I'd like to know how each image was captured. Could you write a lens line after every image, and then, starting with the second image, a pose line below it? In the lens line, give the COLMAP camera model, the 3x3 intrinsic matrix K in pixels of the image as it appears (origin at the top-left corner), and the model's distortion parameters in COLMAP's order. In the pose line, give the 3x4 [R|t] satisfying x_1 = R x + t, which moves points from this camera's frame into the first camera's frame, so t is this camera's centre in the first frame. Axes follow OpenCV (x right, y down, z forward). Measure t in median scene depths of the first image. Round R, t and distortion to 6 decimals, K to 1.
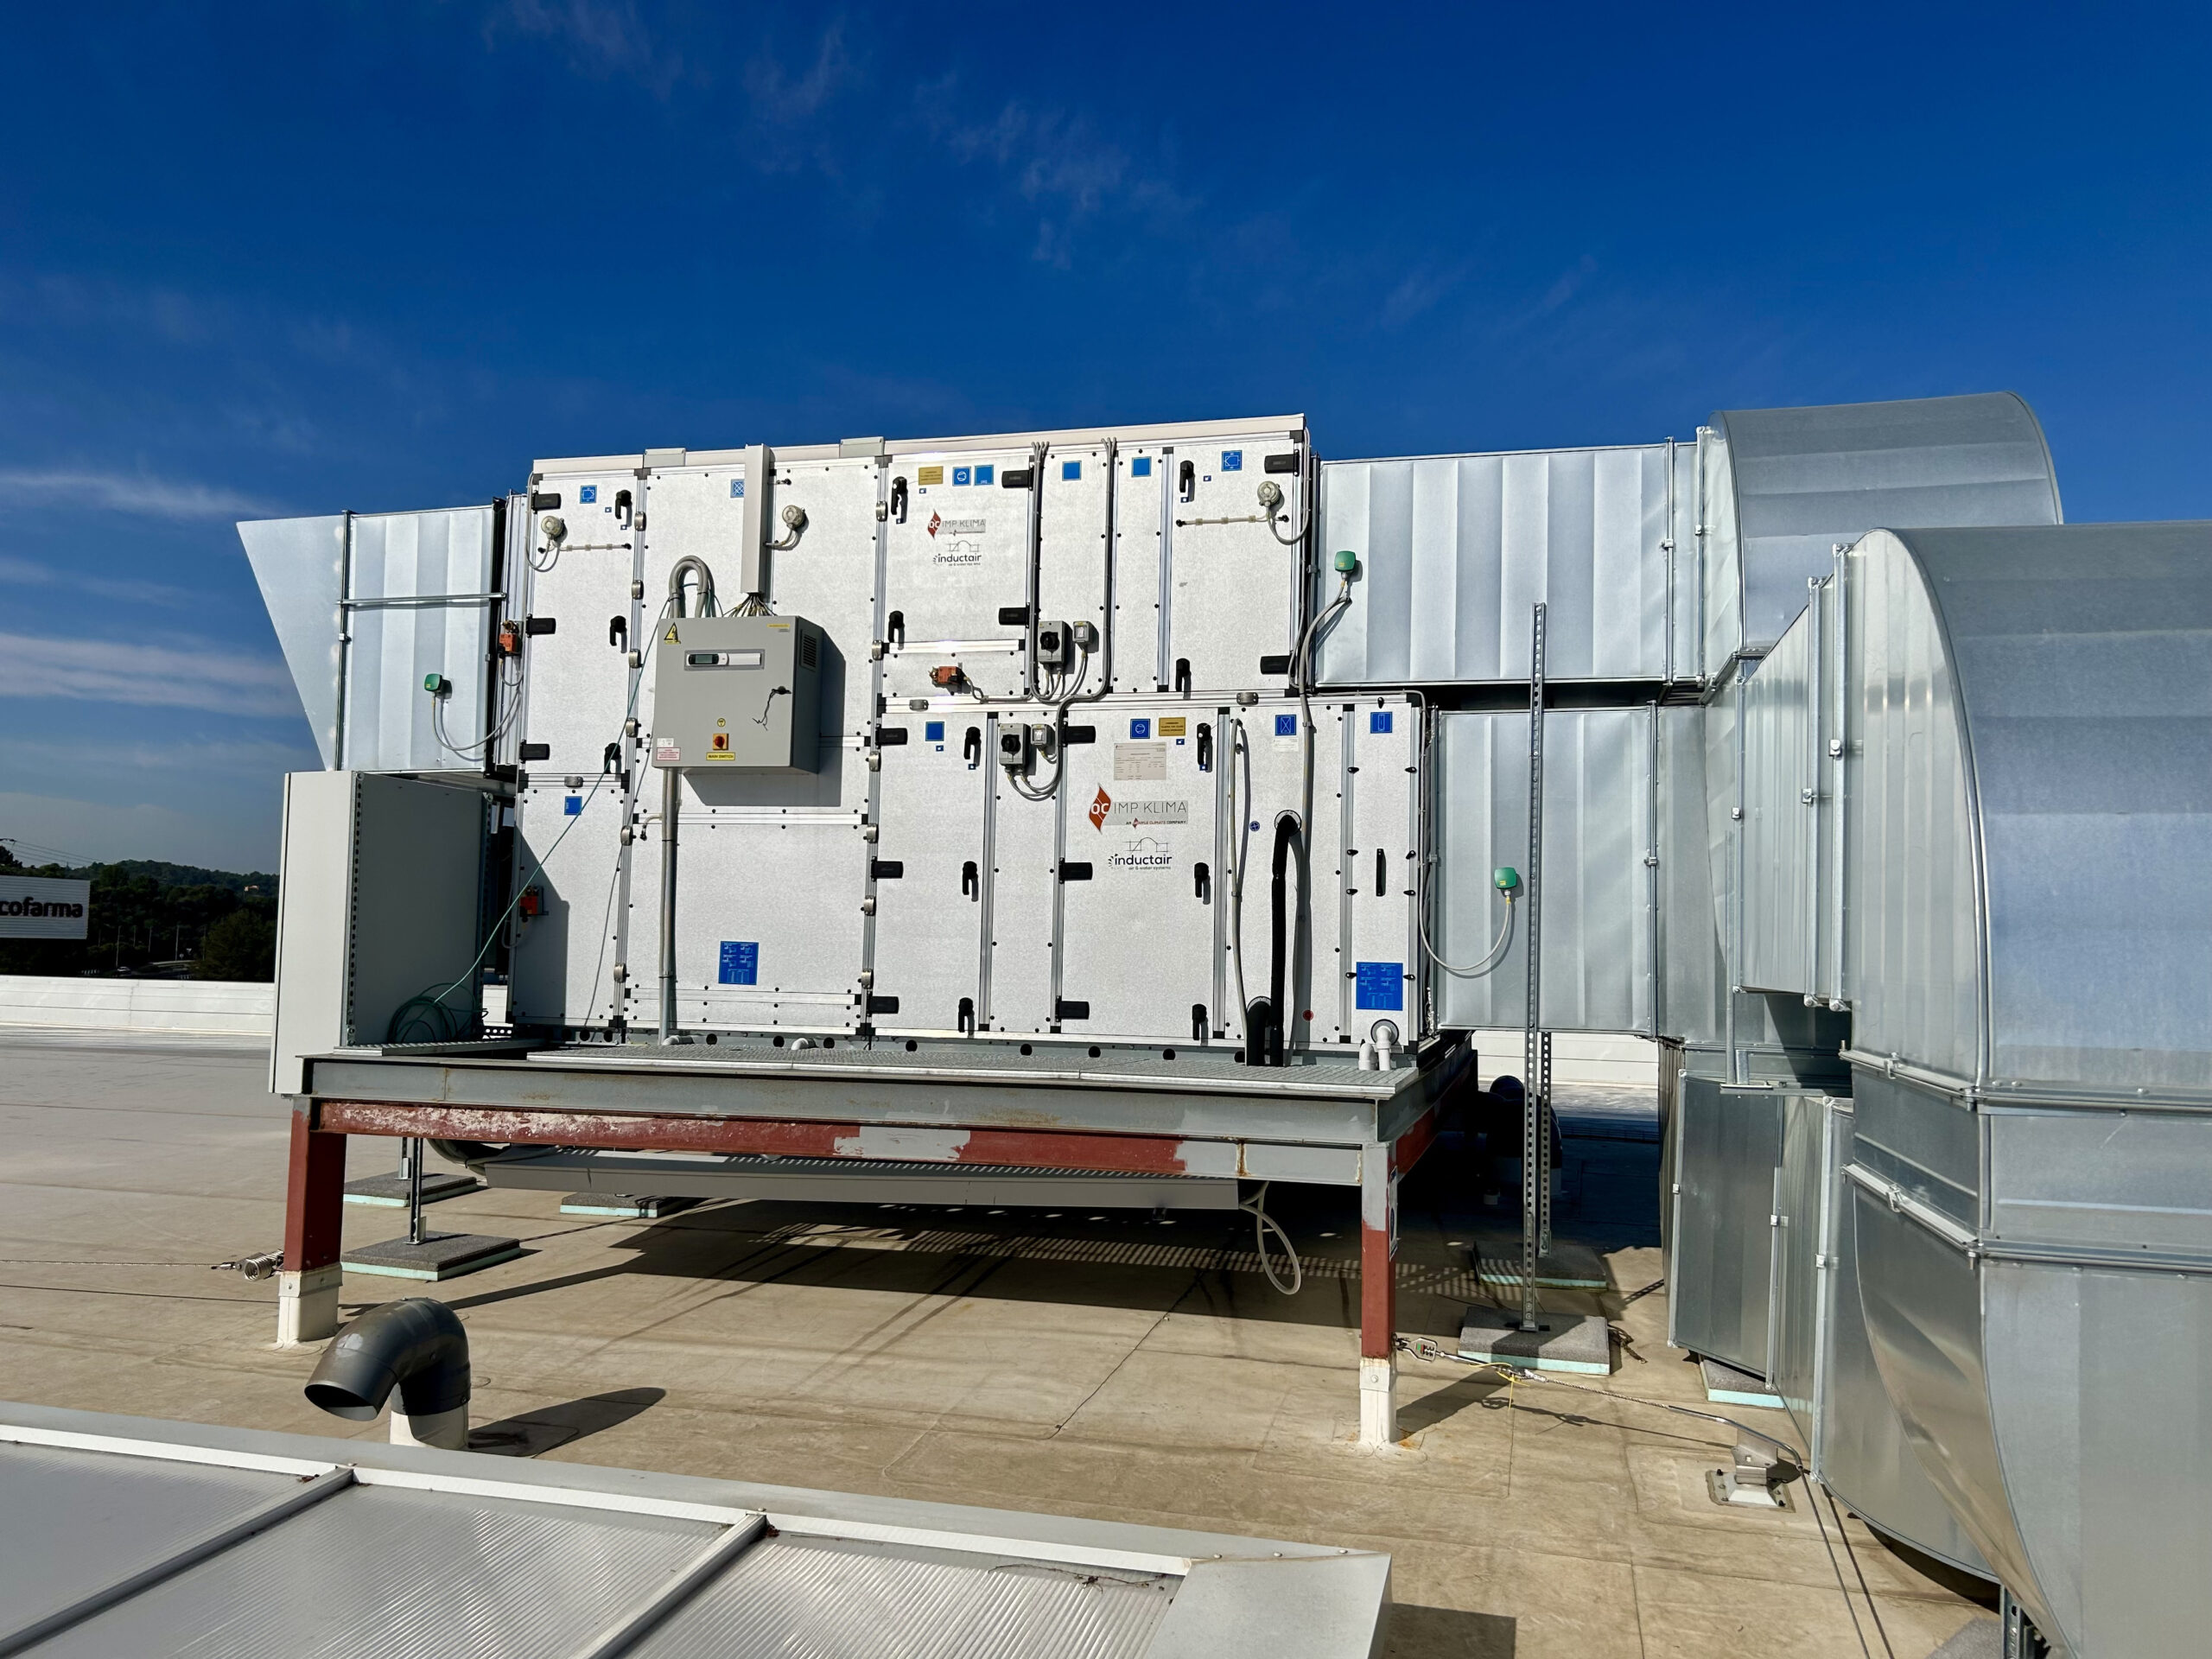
lens RADIAL K [[1625.5, 0, 1108.6], [0, 1625.5, 840.3], [0, 0, 1]] dist [0.070574, -0.097763]
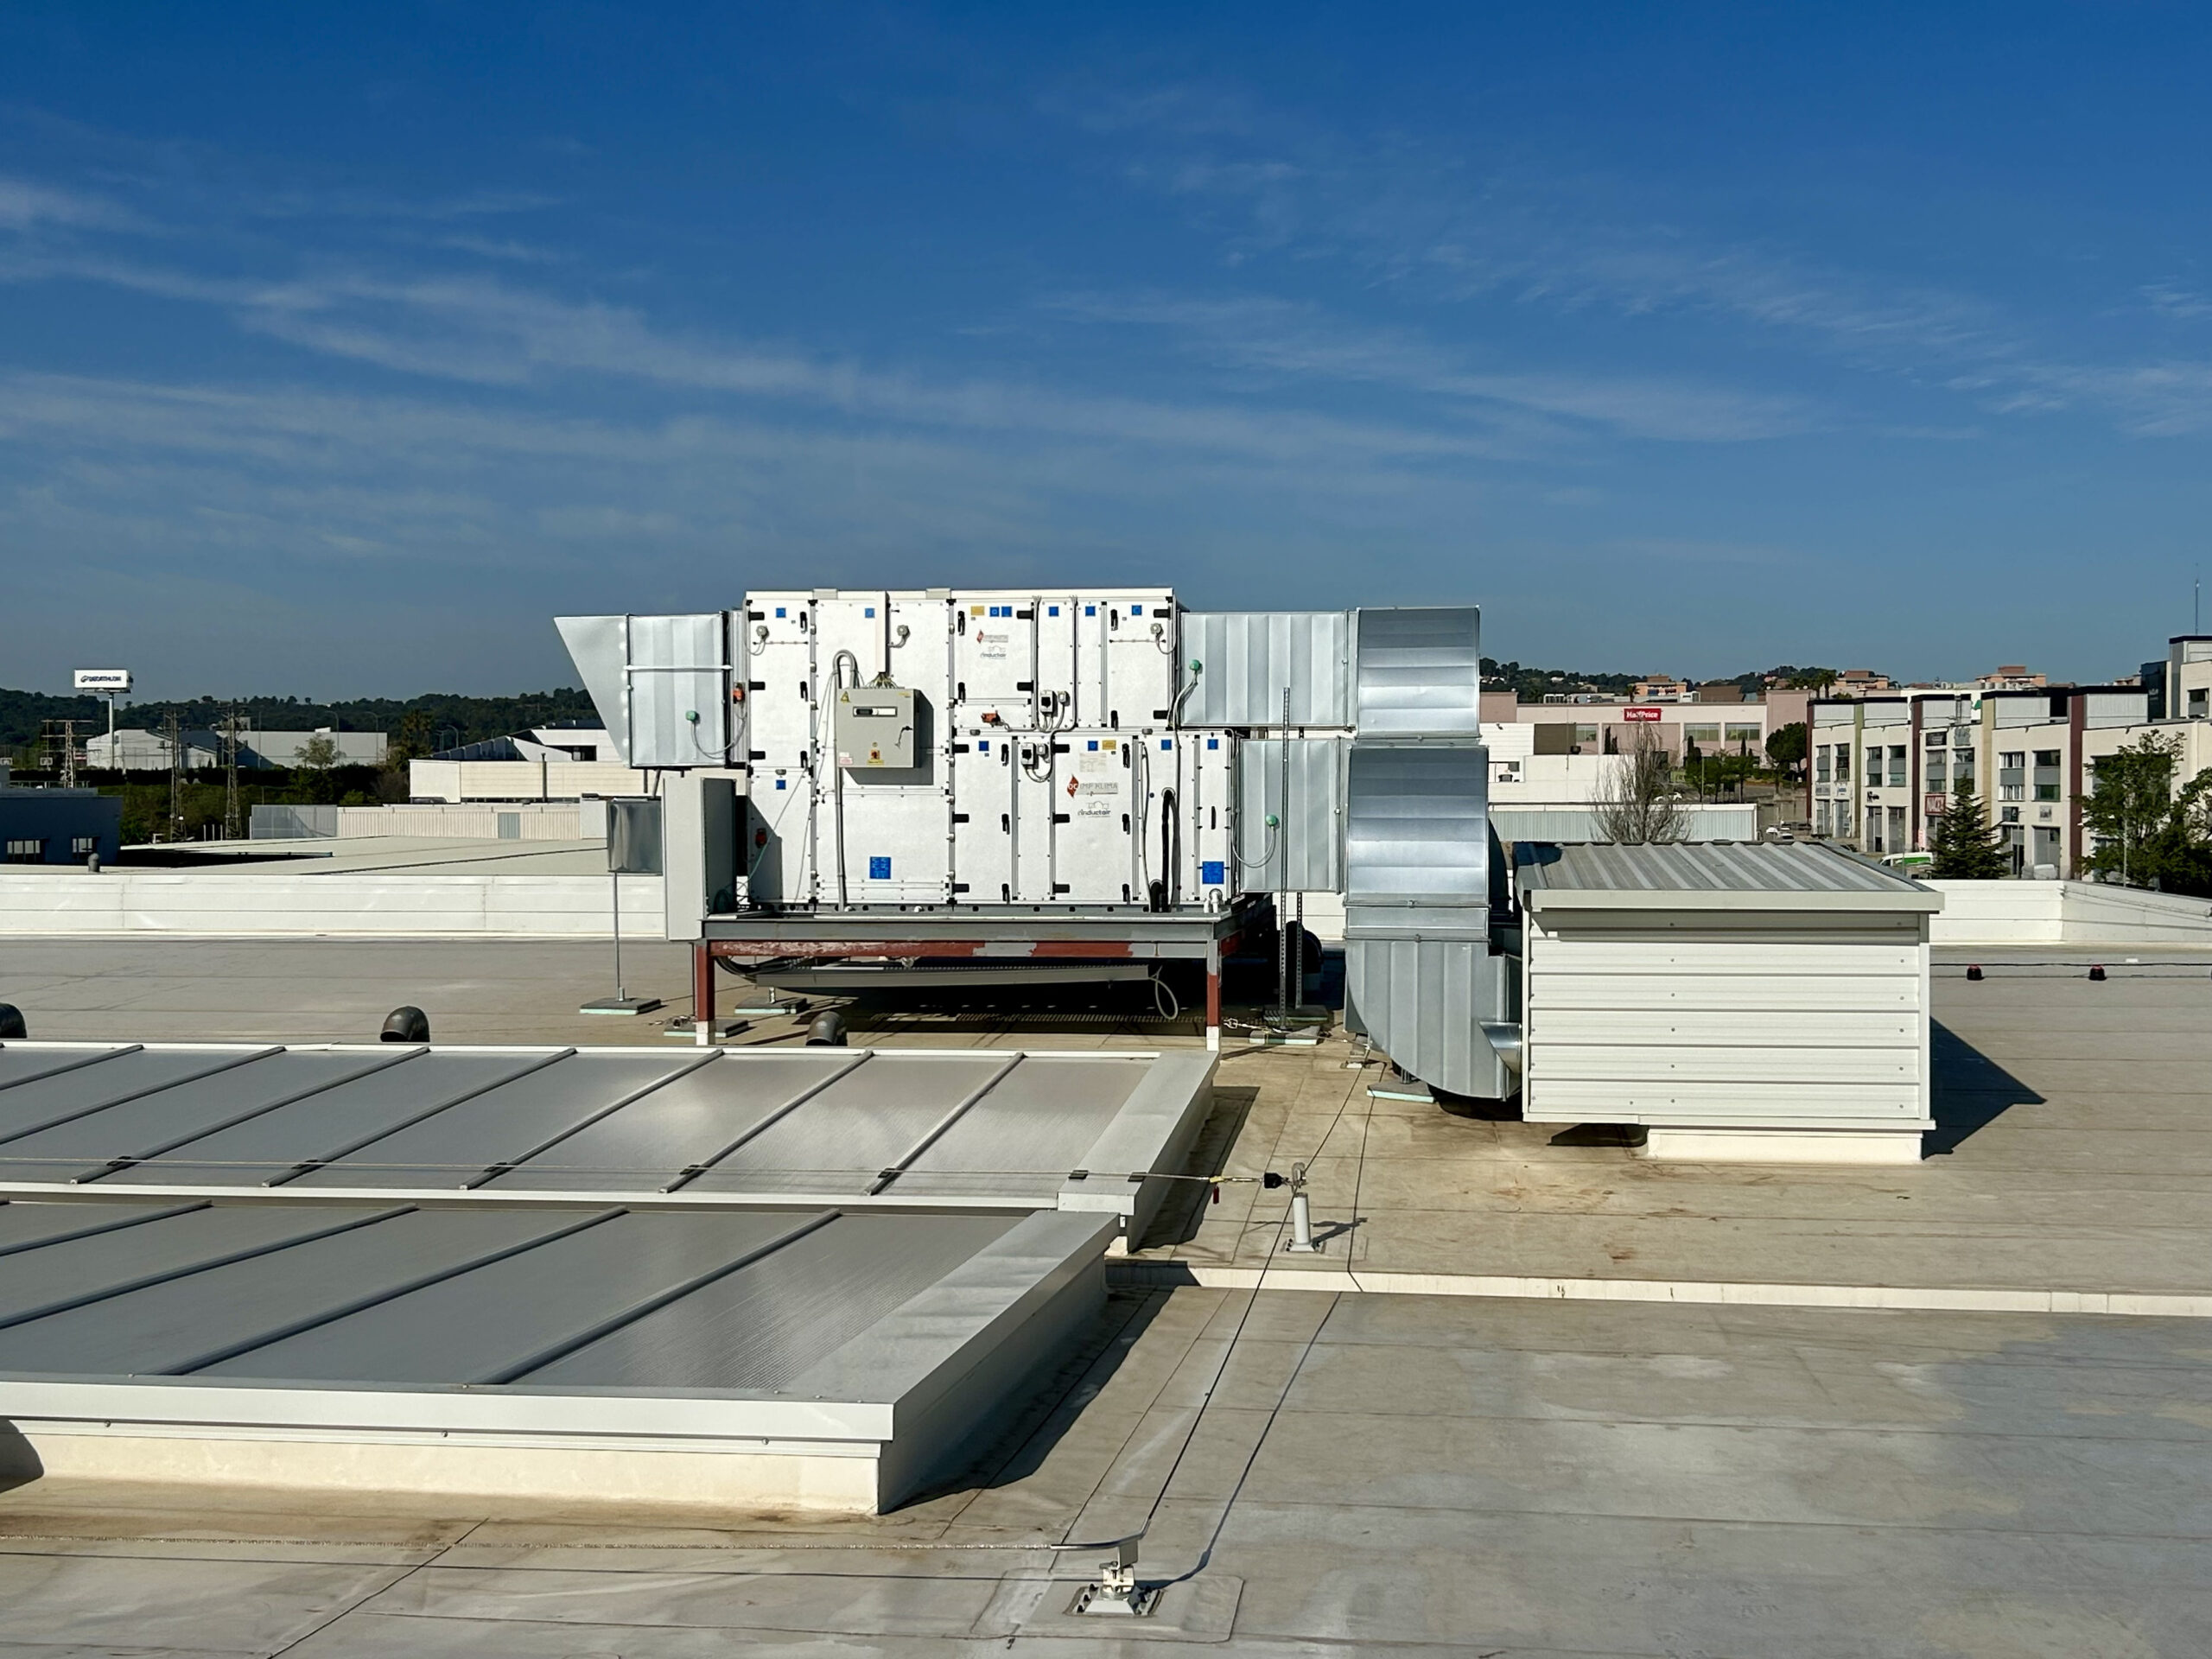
lens RADIAL K [[2591.5, 0, 1106.2], [0, 2591.5, 830.5], [0, 0, 1]] dist [-0.005942, -0.000170]
pose [[0.991843, -0.024646, 0.125057, -0.348036], [0.013407, 0.995858, 0.089930, -0.240504], [-0.126755, -0.087520, 0.988065, -2.048356]]
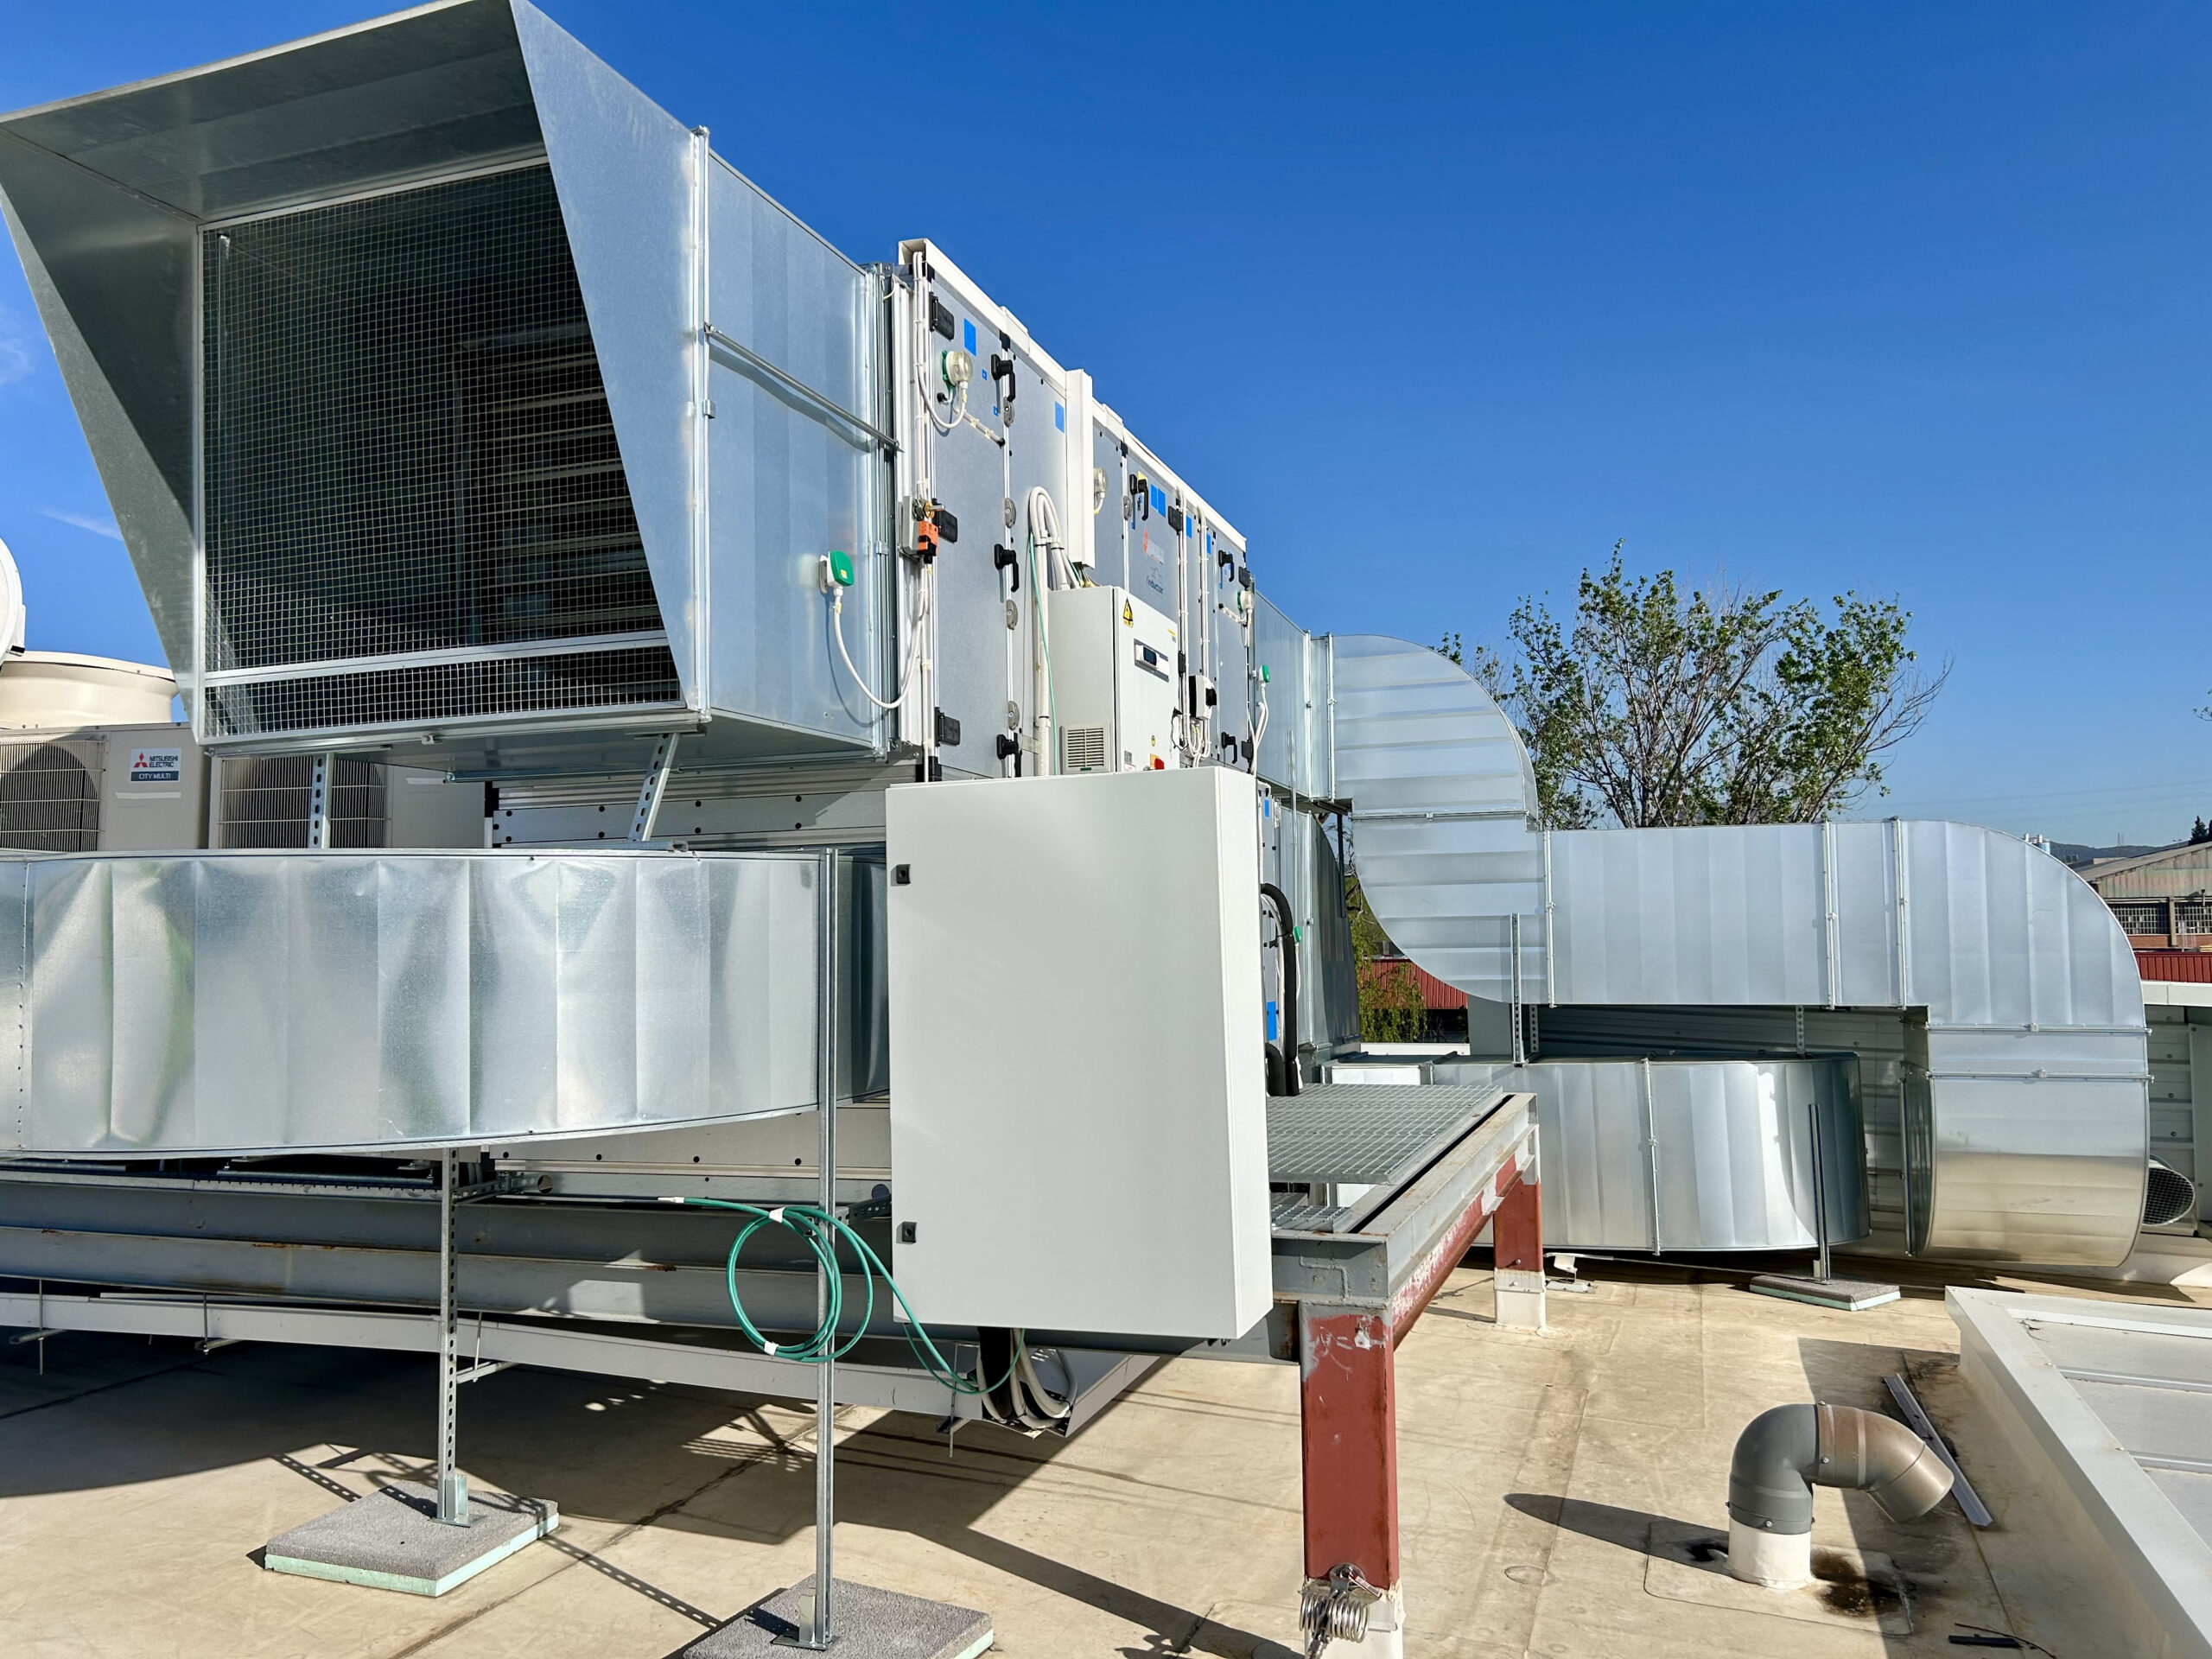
lens RADIAL K [[1668.4, 0, 1090.8], [0, 1668.4, 836.5], [0, 0, 1]] dist [0.085267, -0.084453]
pose [[0.094710, 0.045902, 0.994446, -1.029312], [-0.049796, 0.997904, -0.041319, 0.009052], [-0.994259, -0.045606, 0.096797, 0.940103]]
